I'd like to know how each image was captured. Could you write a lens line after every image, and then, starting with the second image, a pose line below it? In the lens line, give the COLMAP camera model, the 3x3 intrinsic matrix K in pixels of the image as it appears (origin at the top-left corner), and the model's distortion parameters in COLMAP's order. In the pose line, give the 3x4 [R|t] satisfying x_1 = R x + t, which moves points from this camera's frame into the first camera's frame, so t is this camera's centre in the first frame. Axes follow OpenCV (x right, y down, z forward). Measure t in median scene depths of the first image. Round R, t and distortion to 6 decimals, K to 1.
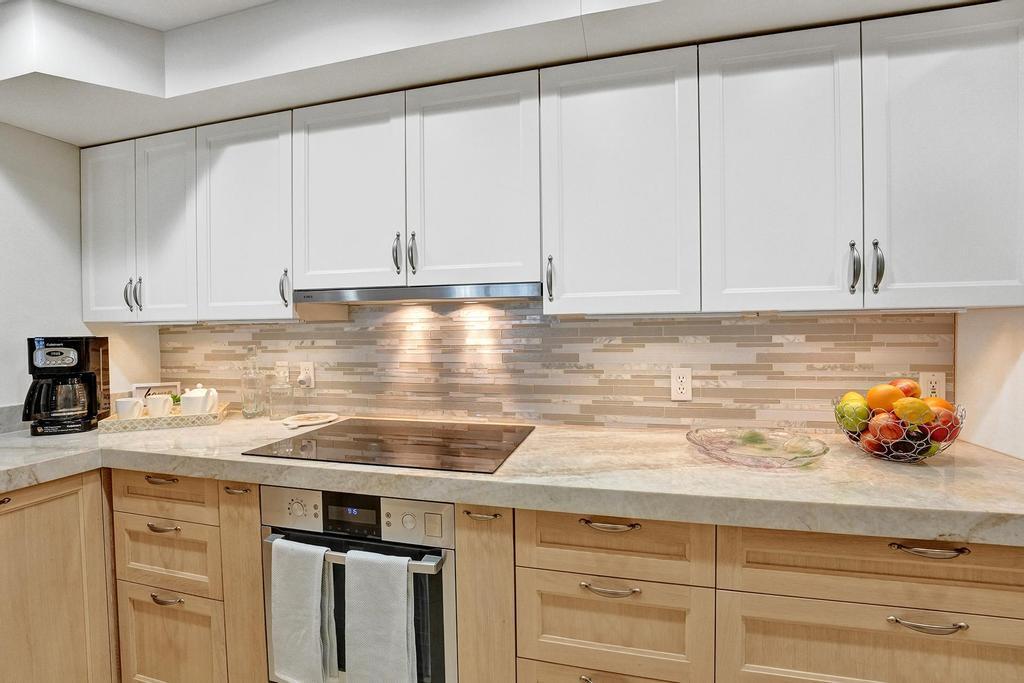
lens RADIAL K [[432.5, 0, 514.1], [0, 432.5, 338.7], [0, 0, 1]] dist [-0.024447, -0.000050]
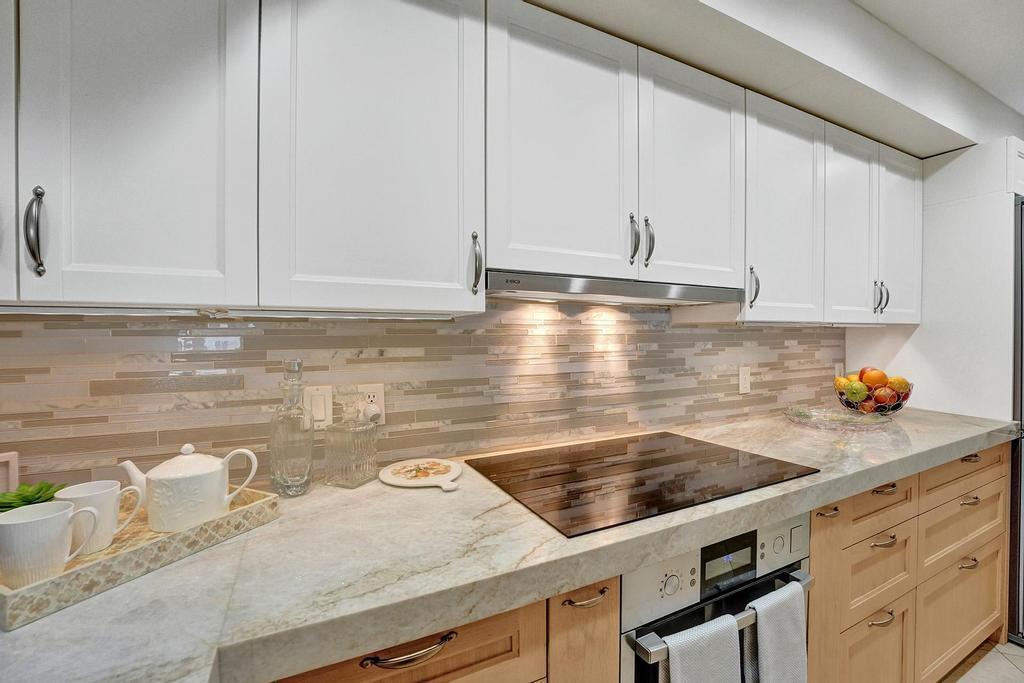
lens RADIAL K [[433.1, 0, 509.5], [0, 433.1, 344.4], [0, 0, 1]] dist [-0.024909, 0.000114]
pose [[0.760163, -0.004089, 0.649719, -0.827908], [0.008832, 0.999953, -0.004040, 0.001925], [-0.649672, 0.008809, 0.760164, 0.450504]]
